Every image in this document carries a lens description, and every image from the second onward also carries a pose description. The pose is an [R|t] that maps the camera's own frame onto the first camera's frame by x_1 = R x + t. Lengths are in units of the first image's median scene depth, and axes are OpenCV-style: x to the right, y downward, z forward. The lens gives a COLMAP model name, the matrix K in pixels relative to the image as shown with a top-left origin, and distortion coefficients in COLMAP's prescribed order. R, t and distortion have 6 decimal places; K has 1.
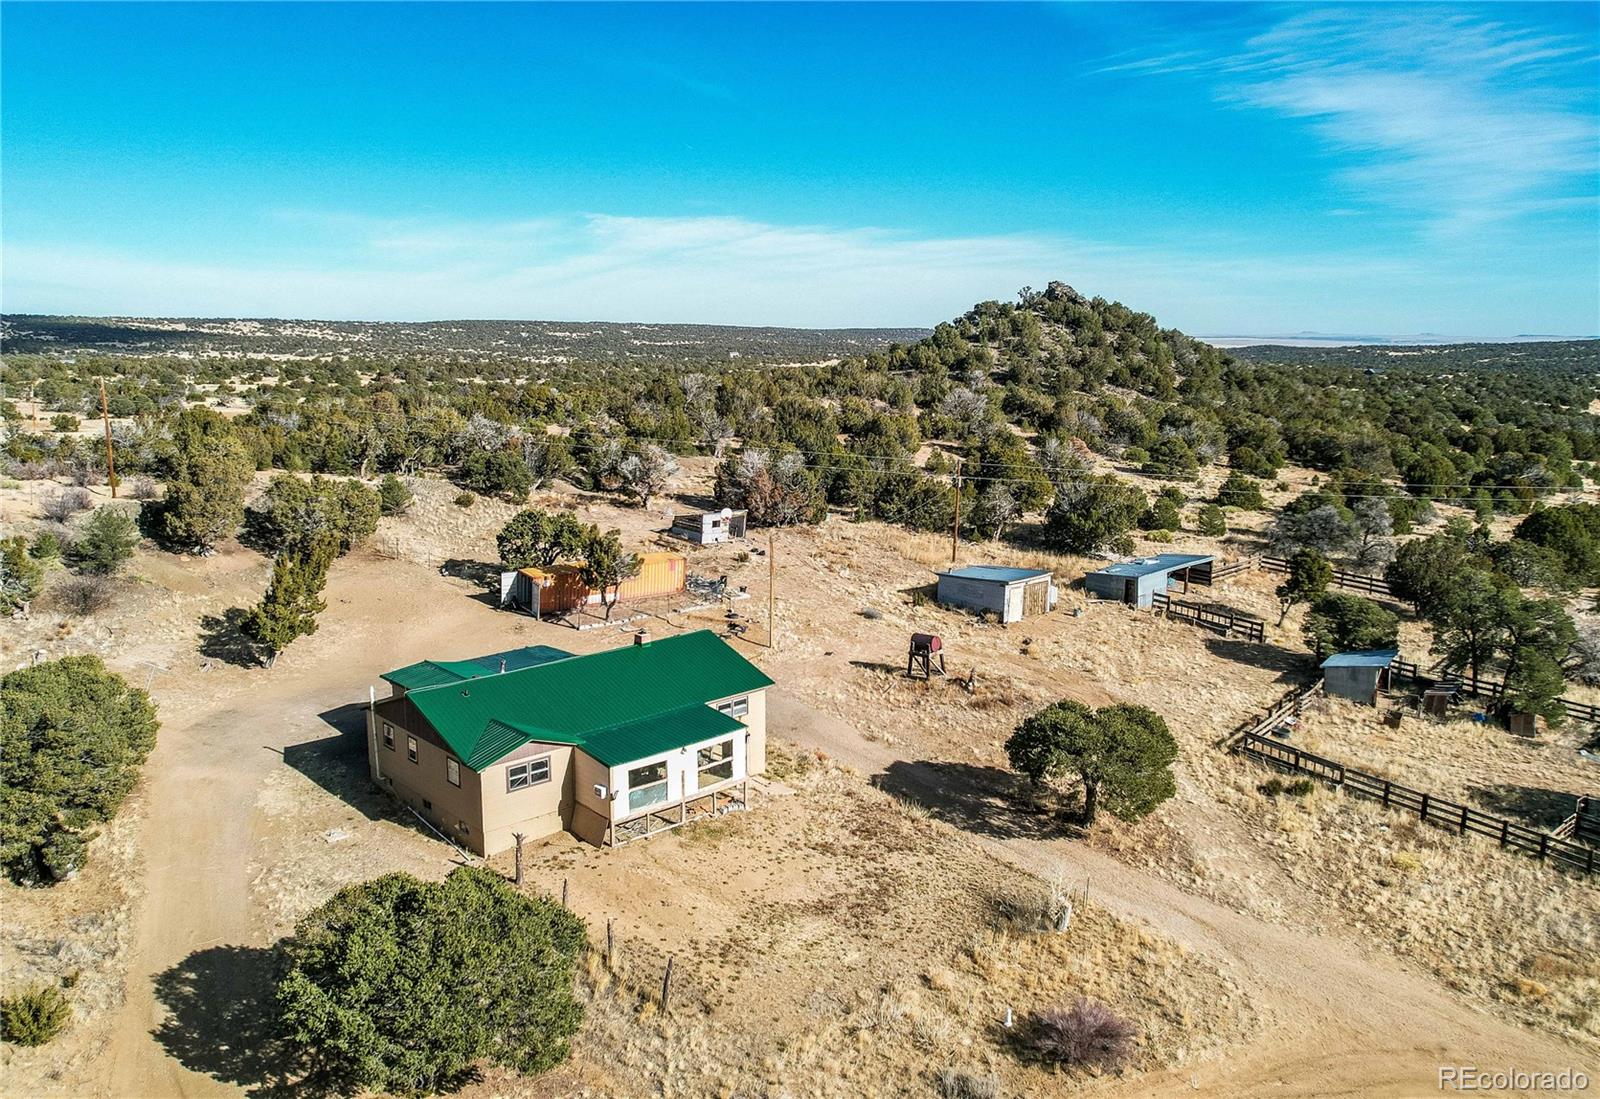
lens RADIAL K [[1241.8, 0, 802.6], [0, 1241.8, 539.0], [0, 0, 1]] dist [-0.043151, 0.017770]
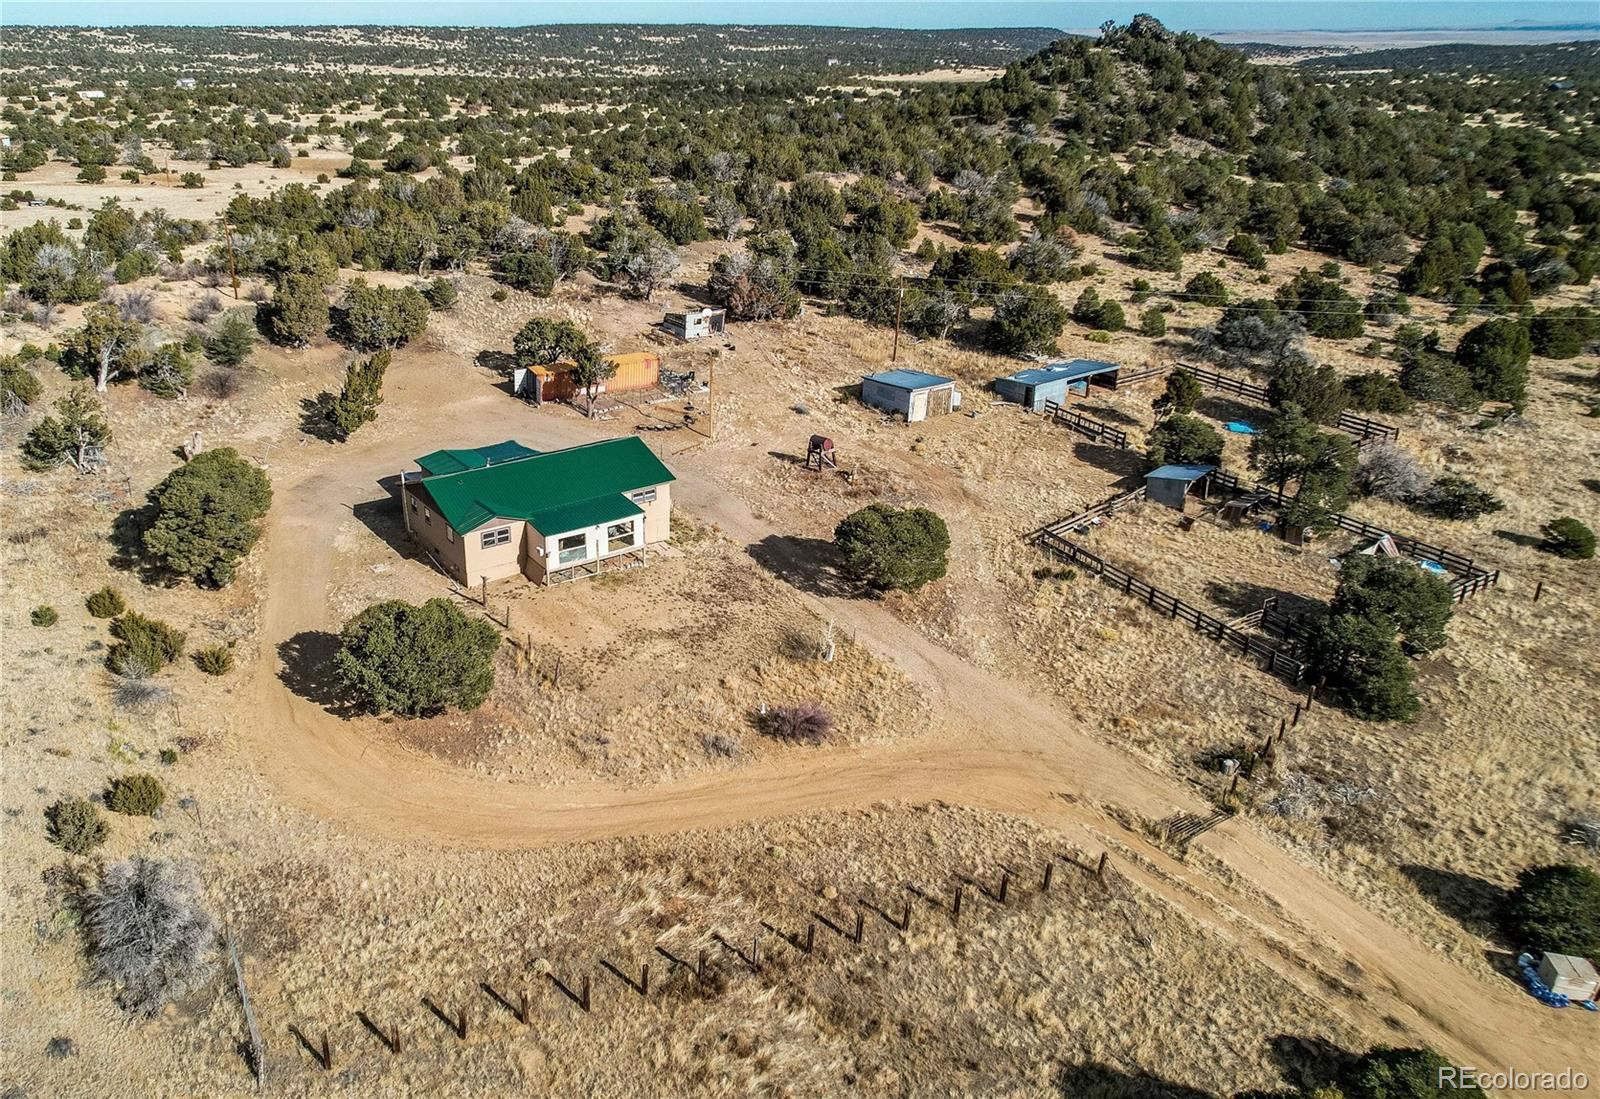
lens RADIAL K [[1240.6, 0, 661.7], [0, 1240.6, 545.3], [0, 0, 1]] dist [-0.055568, 0.062573]
pose [[0.982306, 0.061849, -0.176776, 0.151801], [-0.019700, 0.972782, 0.230882, -0.096259], [0.186244, -0.223314, 0.956788, -0.265633]]
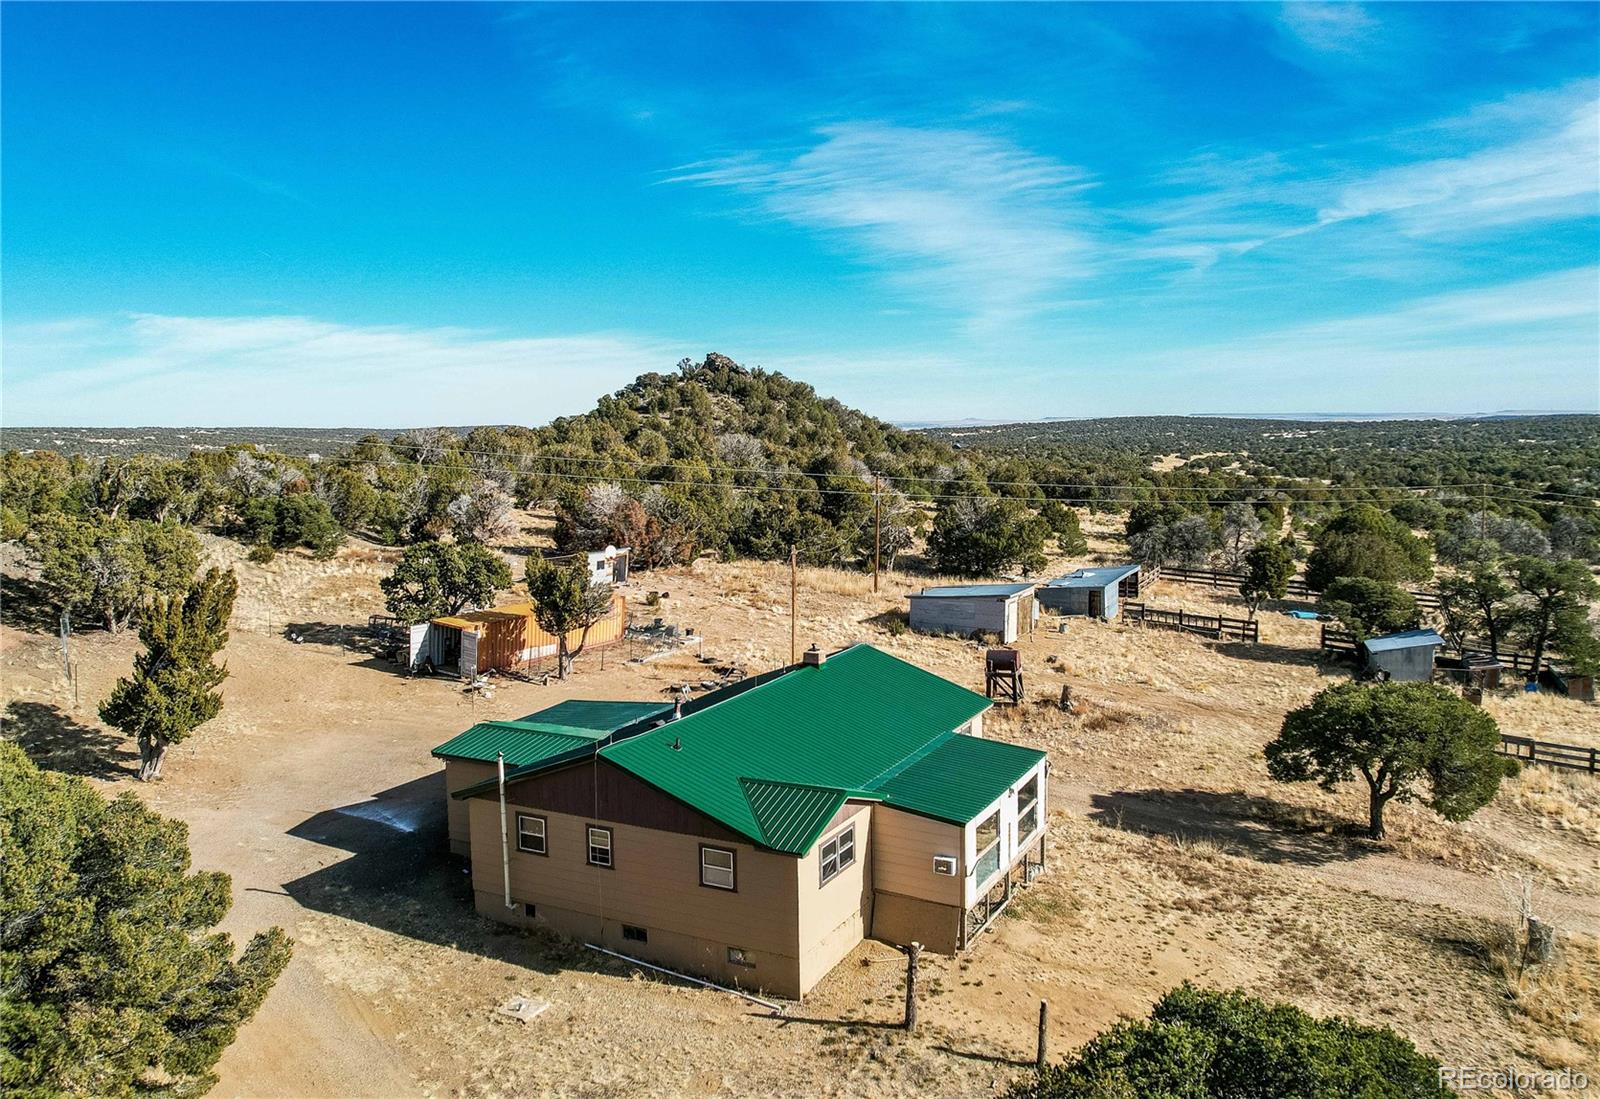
lens RADIAL K [[1241.8, 0, 802.6], [0, 1241.8, 539.0], [0, 0, 1]] dist [-0.043151, 0.017770]
pose [[0.945276, -0.053563, 0.321844, -0.252748], [0.078073, 0.994909, -0.063728, 0.040581], [-0.316792, 0.085368, 0.944645, 0.232545]]
